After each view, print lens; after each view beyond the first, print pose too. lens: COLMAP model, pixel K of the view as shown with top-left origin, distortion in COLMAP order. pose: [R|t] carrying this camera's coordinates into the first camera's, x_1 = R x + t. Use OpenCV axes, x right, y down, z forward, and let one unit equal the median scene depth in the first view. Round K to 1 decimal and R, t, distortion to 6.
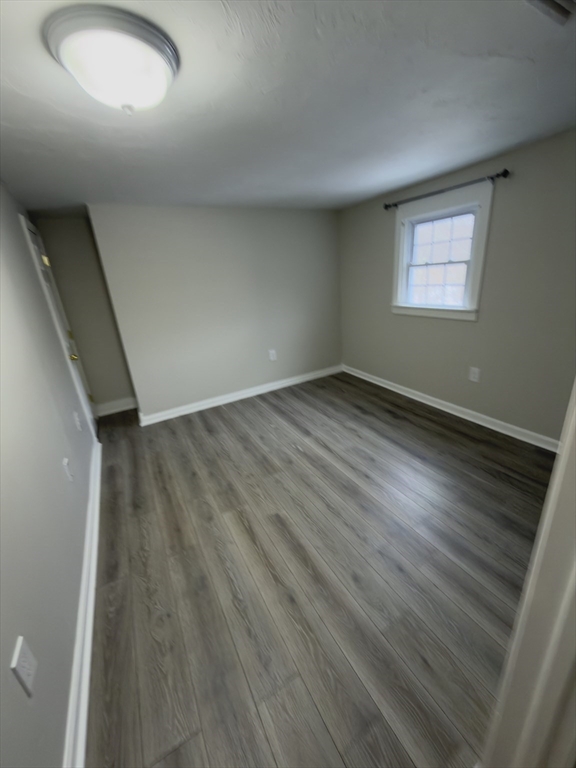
lens RADIAL K [[306.5, 0, 288.3], [0, 306.5, 385.0], [0, 0, 1]] dist [0.000553, 0.000844]
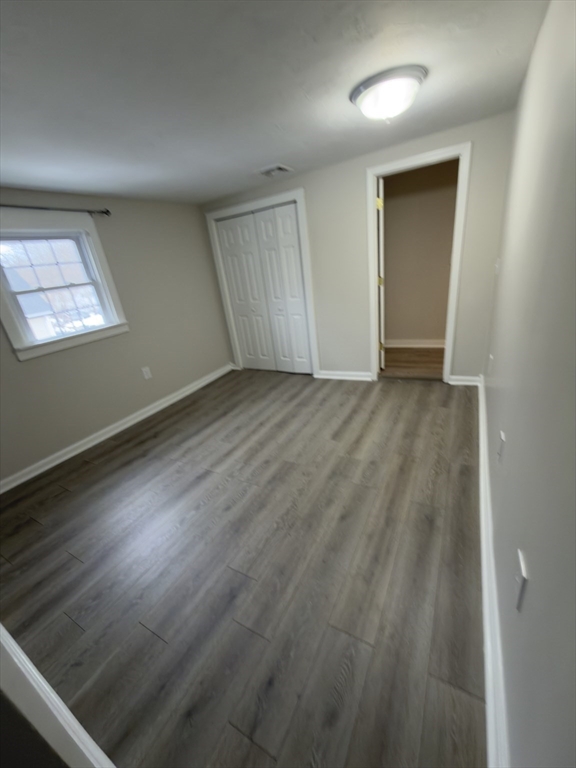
lens RADIAL K [[306.5, 0, 288.3], [0, 306.5, 385.0], [0, 0, 1]] dist [0.000553, 0.000844]
pose [[-0.512493, -0.185006, 0.838524, -0.842105], [0.448392, 0.775148, 0.445074, -0.344569], [-0.732322, 0.604085, -0.314303, 1.220483]]
